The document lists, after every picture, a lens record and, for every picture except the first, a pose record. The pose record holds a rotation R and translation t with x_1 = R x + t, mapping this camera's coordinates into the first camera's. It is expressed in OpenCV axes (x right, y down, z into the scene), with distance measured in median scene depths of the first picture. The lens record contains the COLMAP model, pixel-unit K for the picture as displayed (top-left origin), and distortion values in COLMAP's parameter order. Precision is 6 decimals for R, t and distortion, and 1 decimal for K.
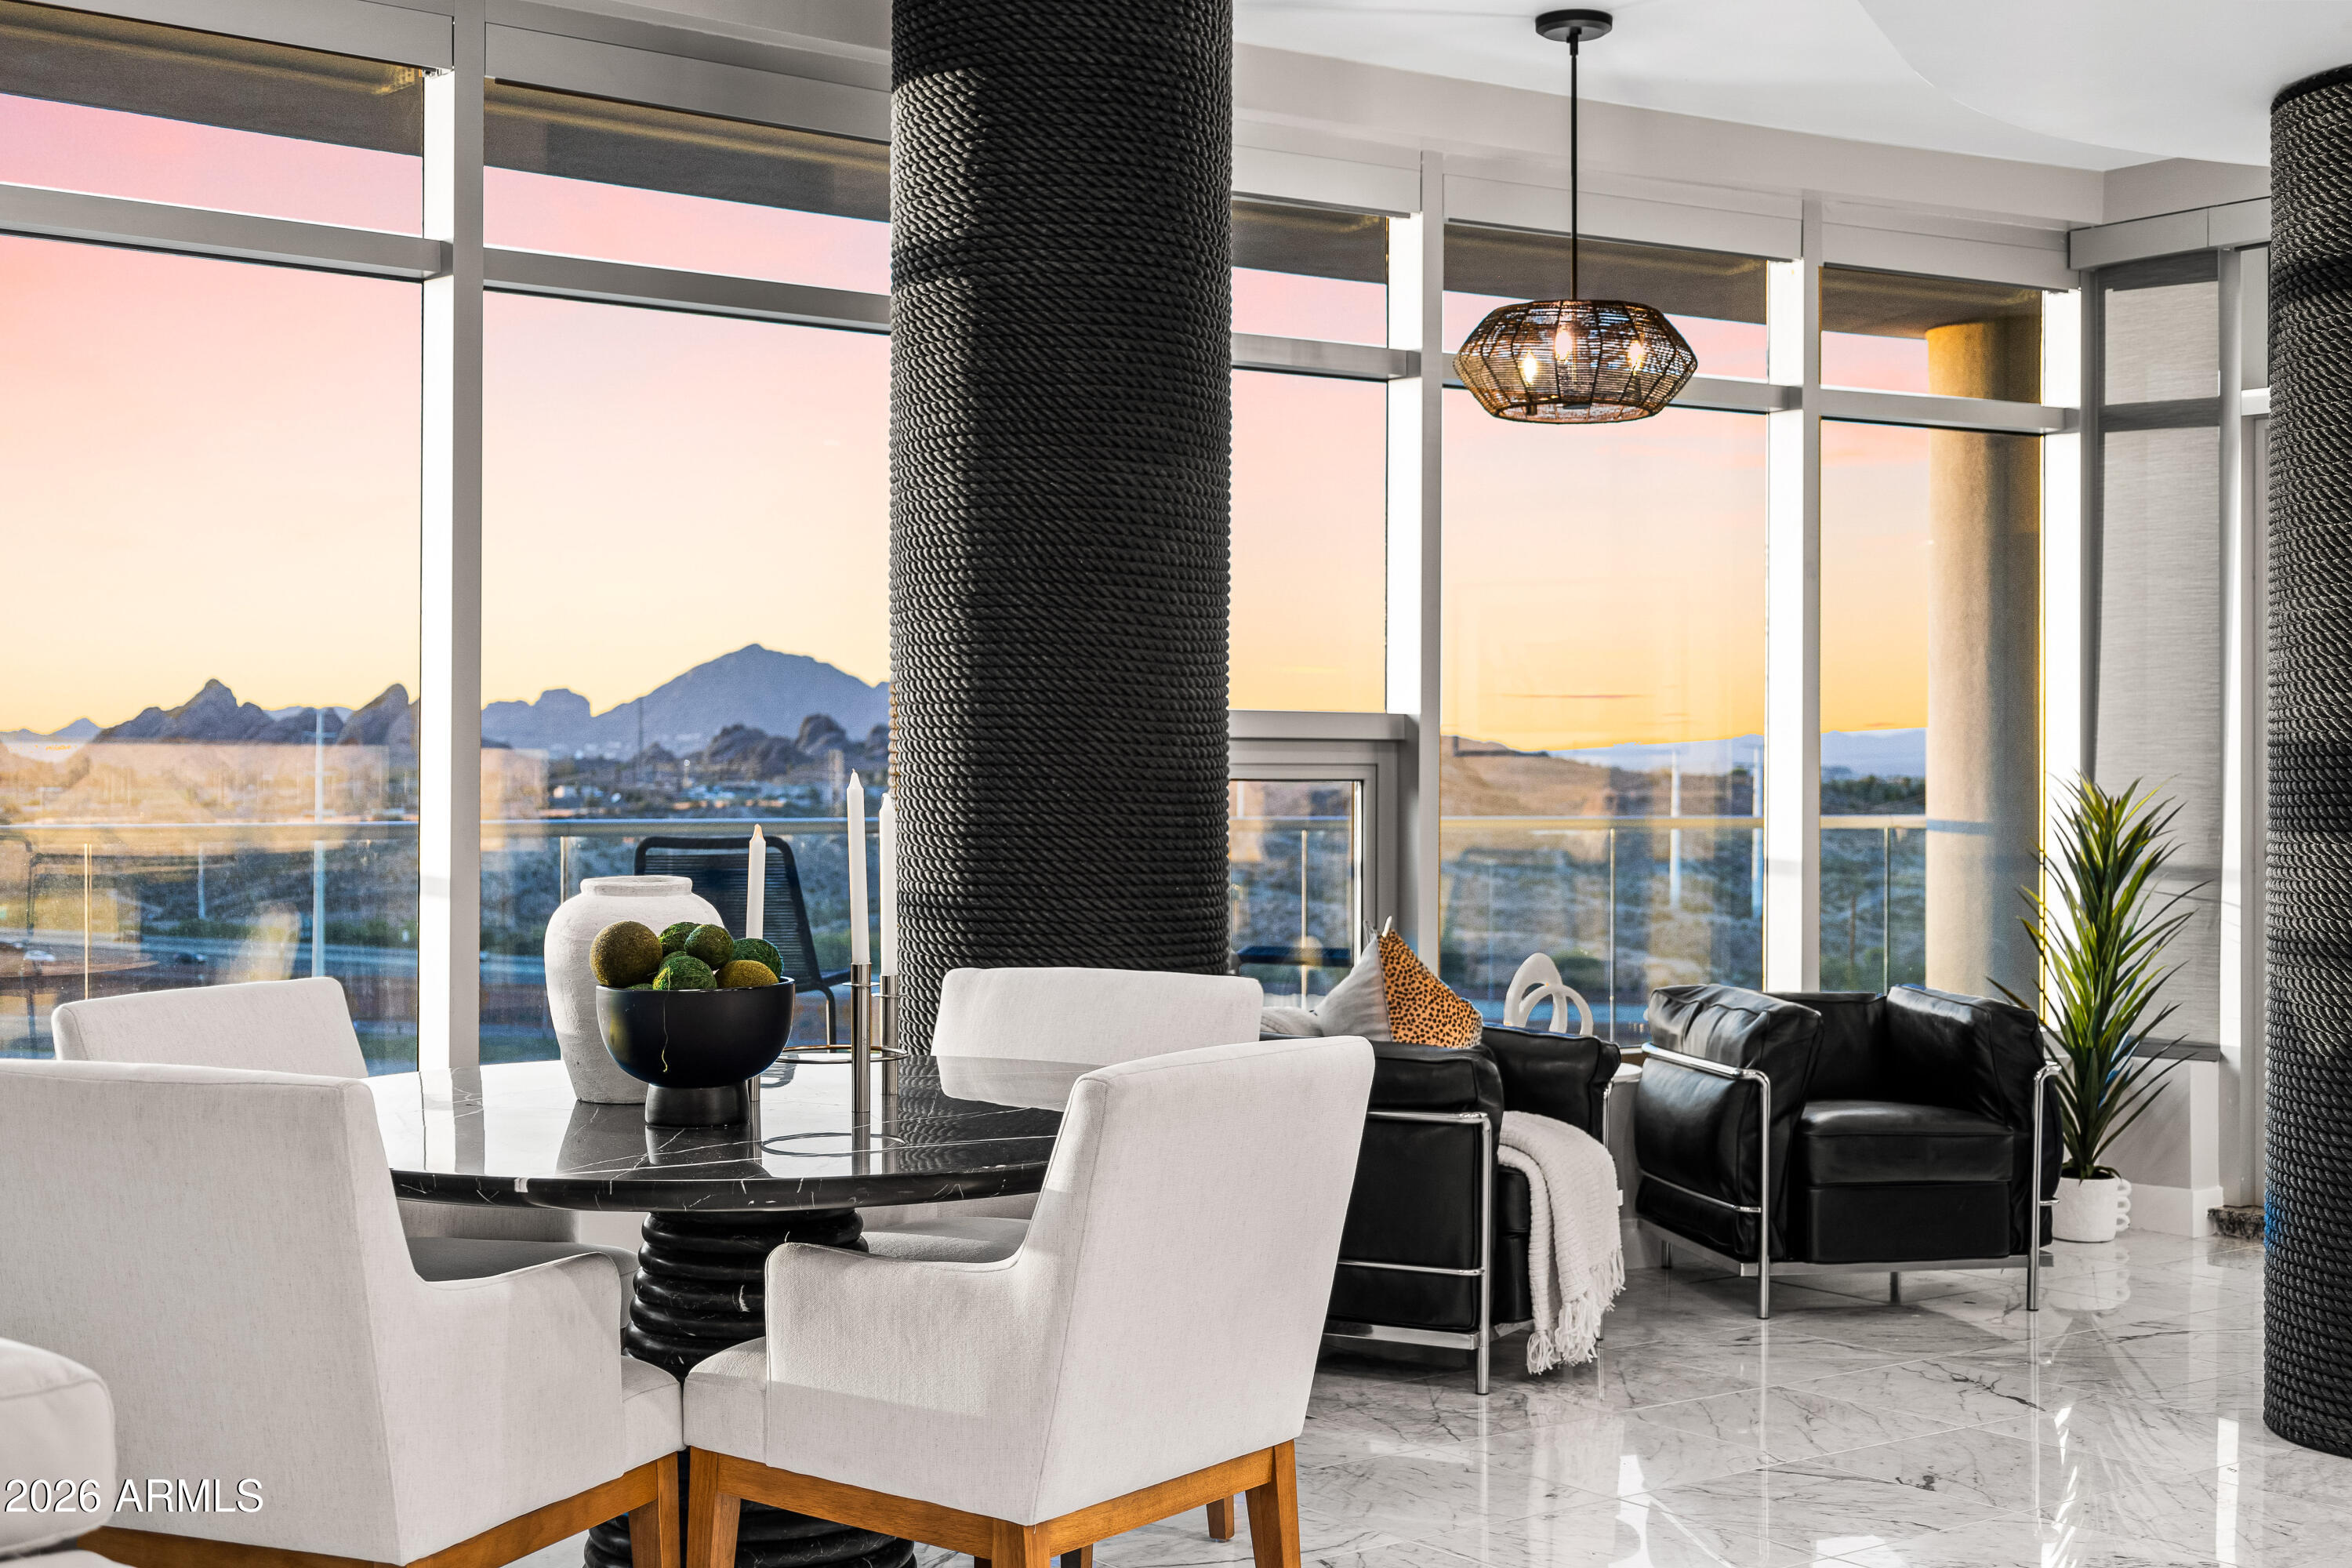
lens RADIAL K [[3139.0, 0, 1175.8], [0, 3139.0, 784.2], [0, 0, 1]] dist [0.006994, 0.000000]
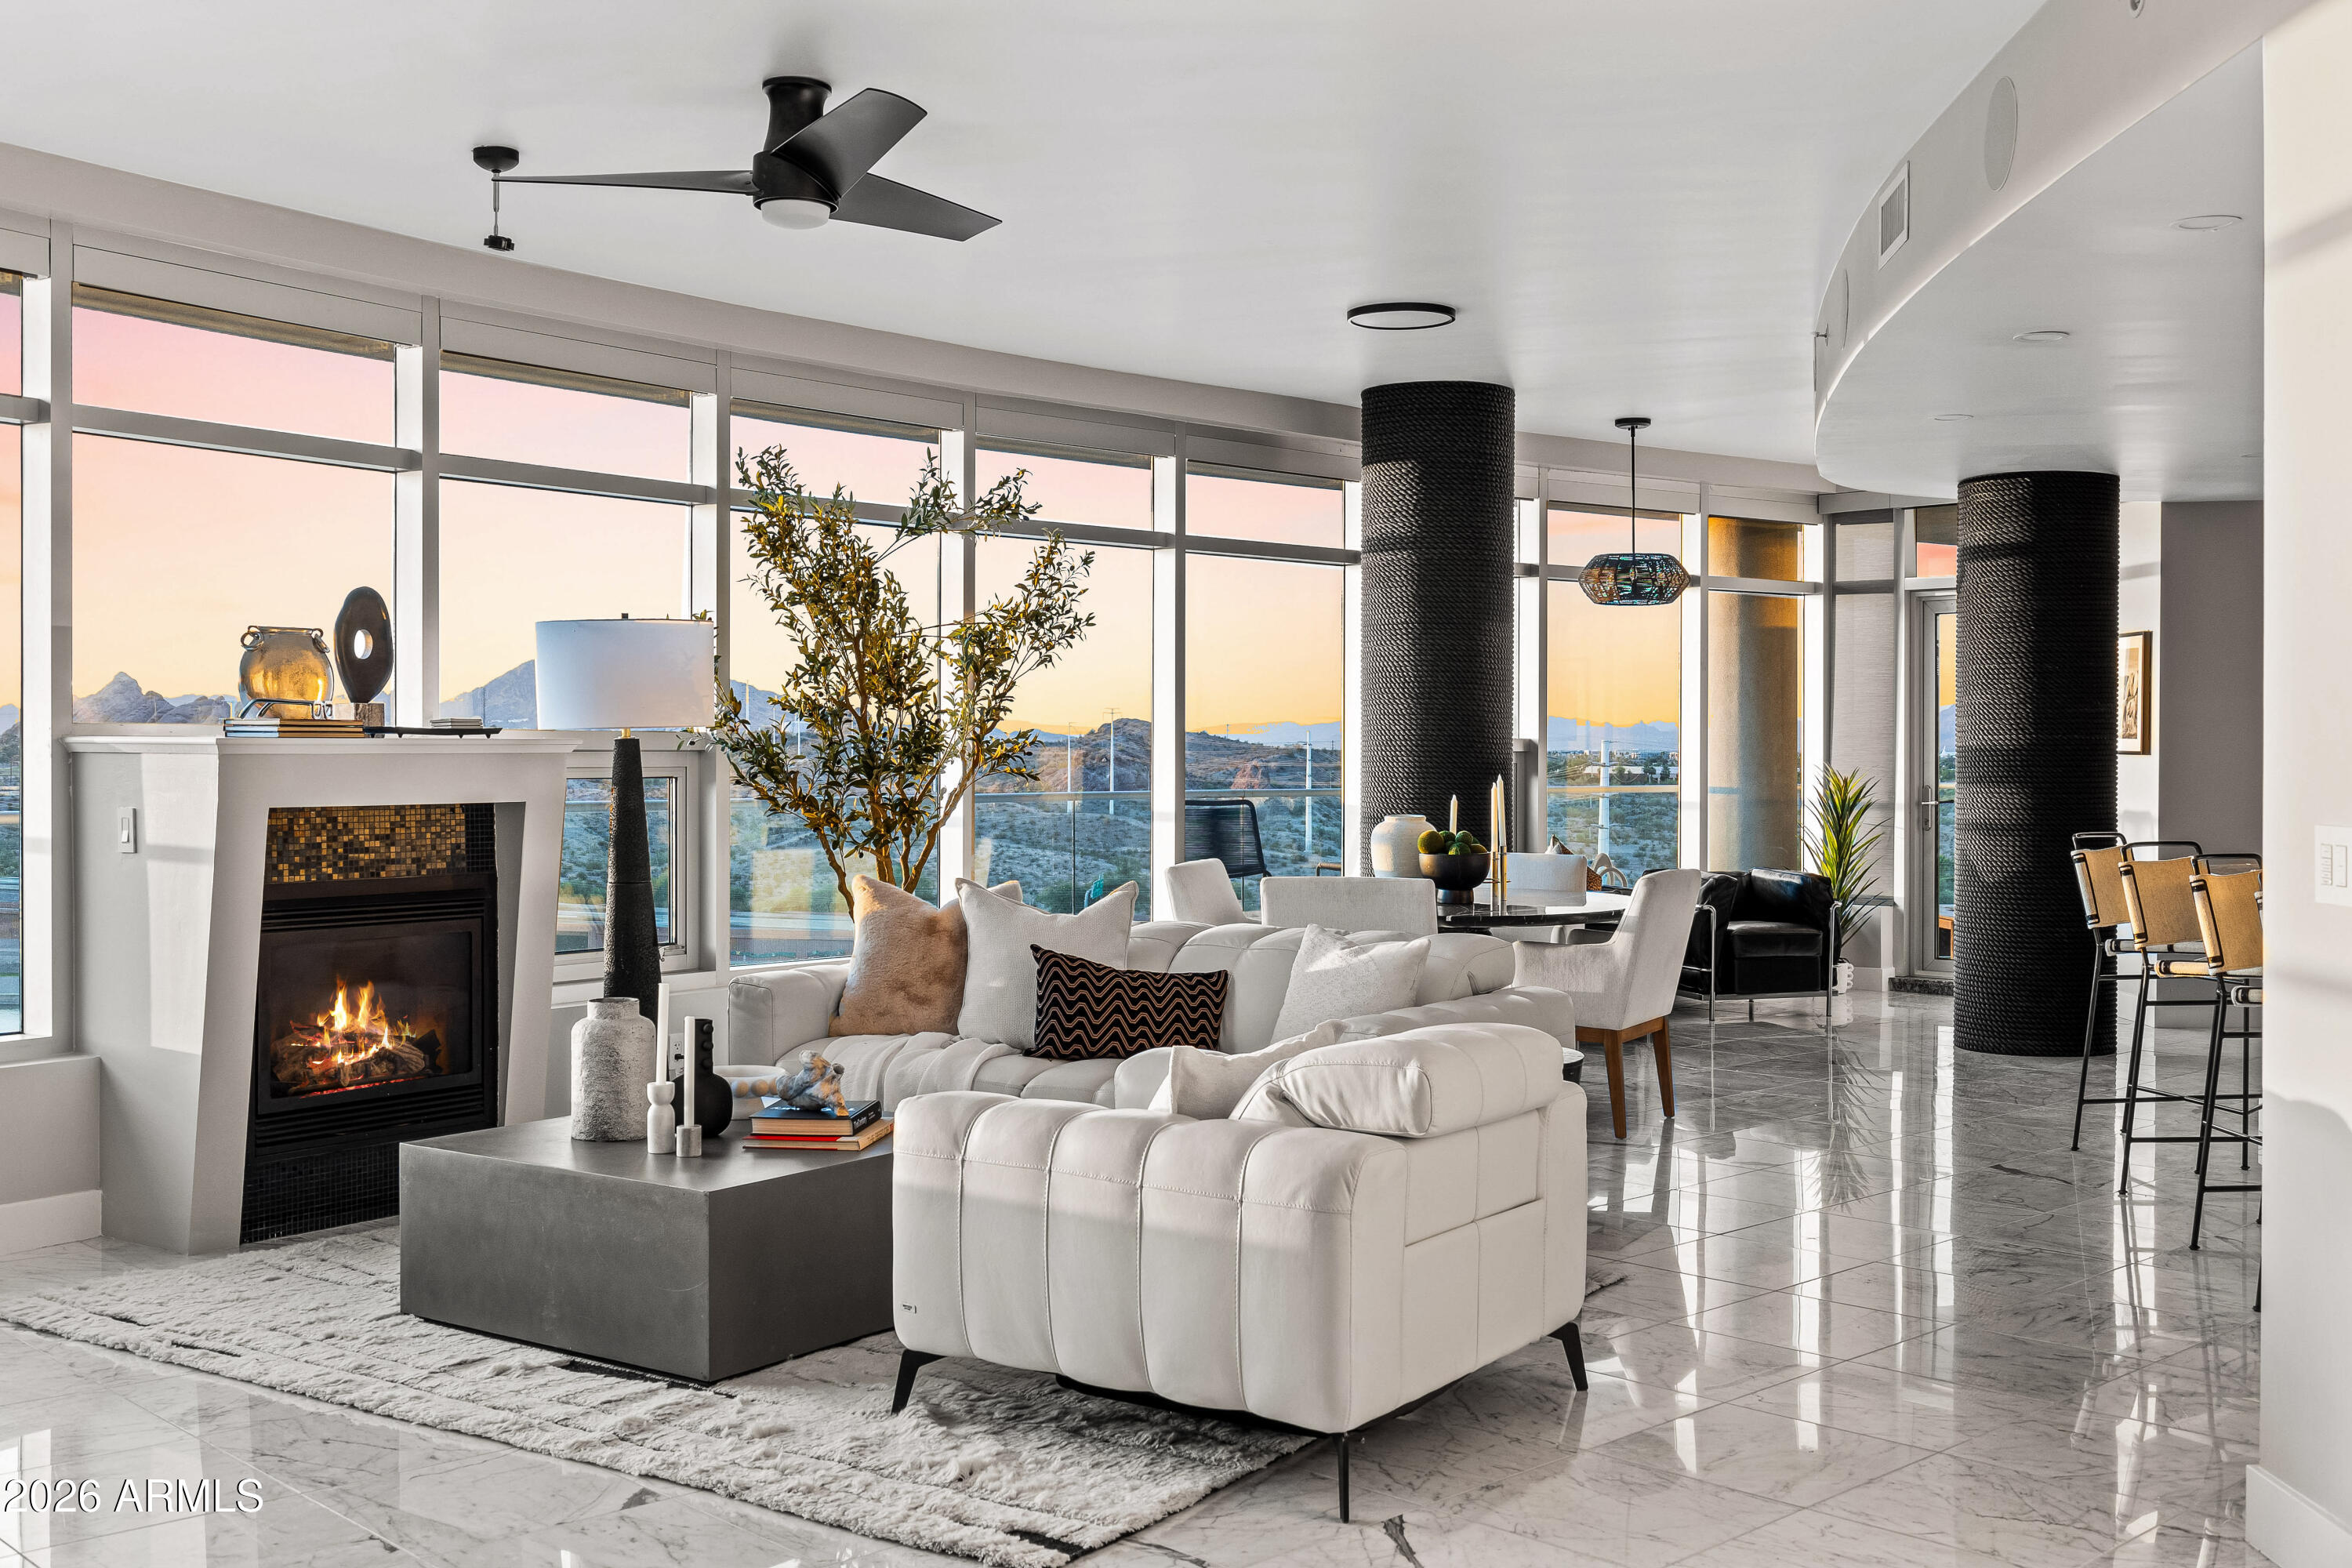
lens RADIAL K [[2490.3, 0, 1174.7], [0, 2490.3, 789.0], [0, 0, 1]] dist [0.025243, 0.000000]
pose [[0.993379, -0.003981, 0.114816, -0.314970], [0.002471, 0.999909, 0.013295, -0.010431], [-0.114858, -0.012924, 0.993298, -0.551388]]
